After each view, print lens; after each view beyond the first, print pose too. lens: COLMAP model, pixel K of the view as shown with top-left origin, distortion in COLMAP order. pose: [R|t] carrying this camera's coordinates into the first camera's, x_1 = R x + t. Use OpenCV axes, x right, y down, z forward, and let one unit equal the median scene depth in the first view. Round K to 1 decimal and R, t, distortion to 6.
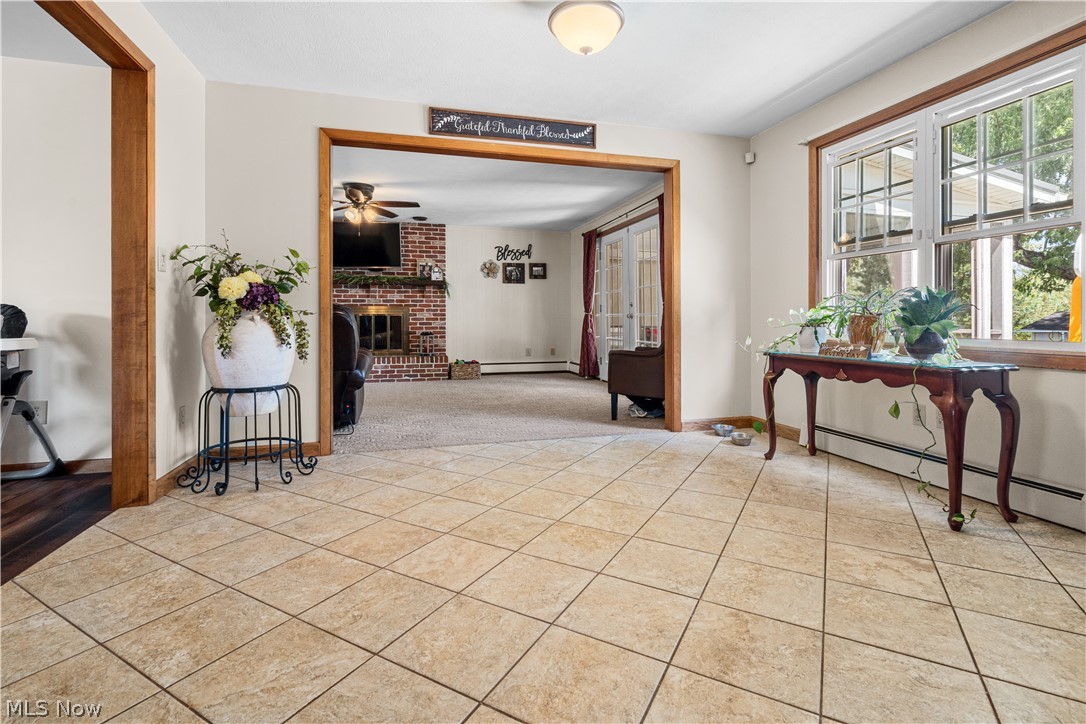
lens RADIAL K [[509.7, 0, 544.1], [0, 509.7, 322.0], [0, 0, 1]] dist [-0.001285, 0.000279]
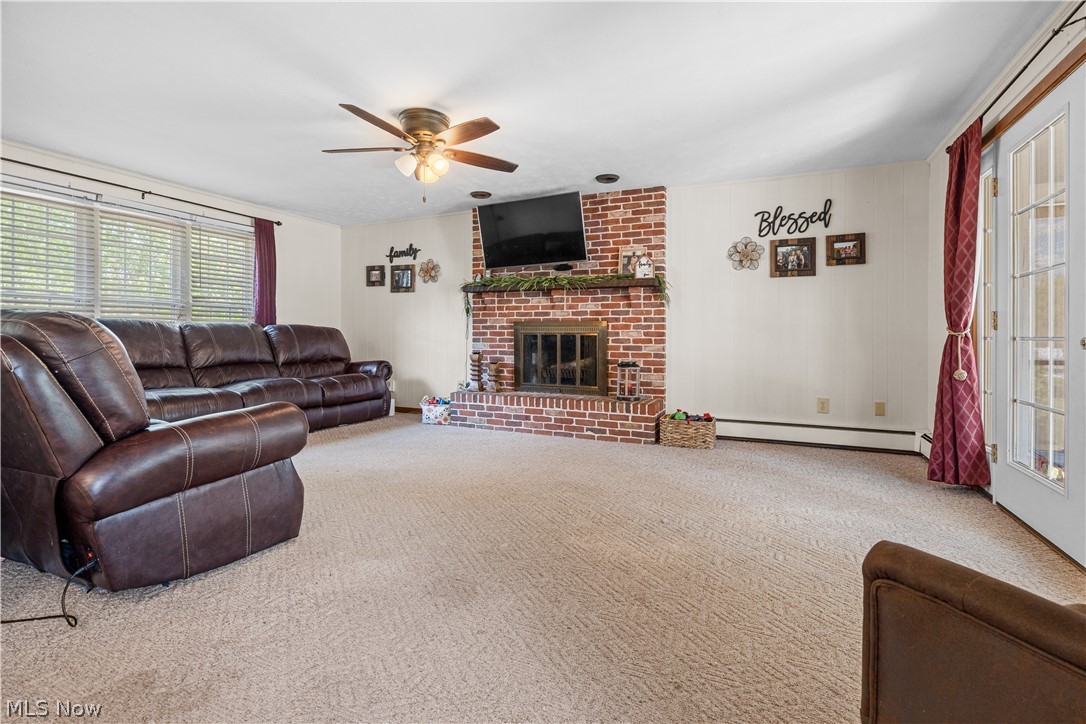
lens RADIAL K [[490.9, 0, 567.7], [0, 490.9, 337.3], [0, 0, 1]] dist [0.000274, 0.000118]
pose [[0.779520, 0.008930, -0.626313, 0.087043], [-0.010157, 0.999947, 0.001615, -0.010500], [0.626294, 0.005102, 0.779570, 0.477699]]
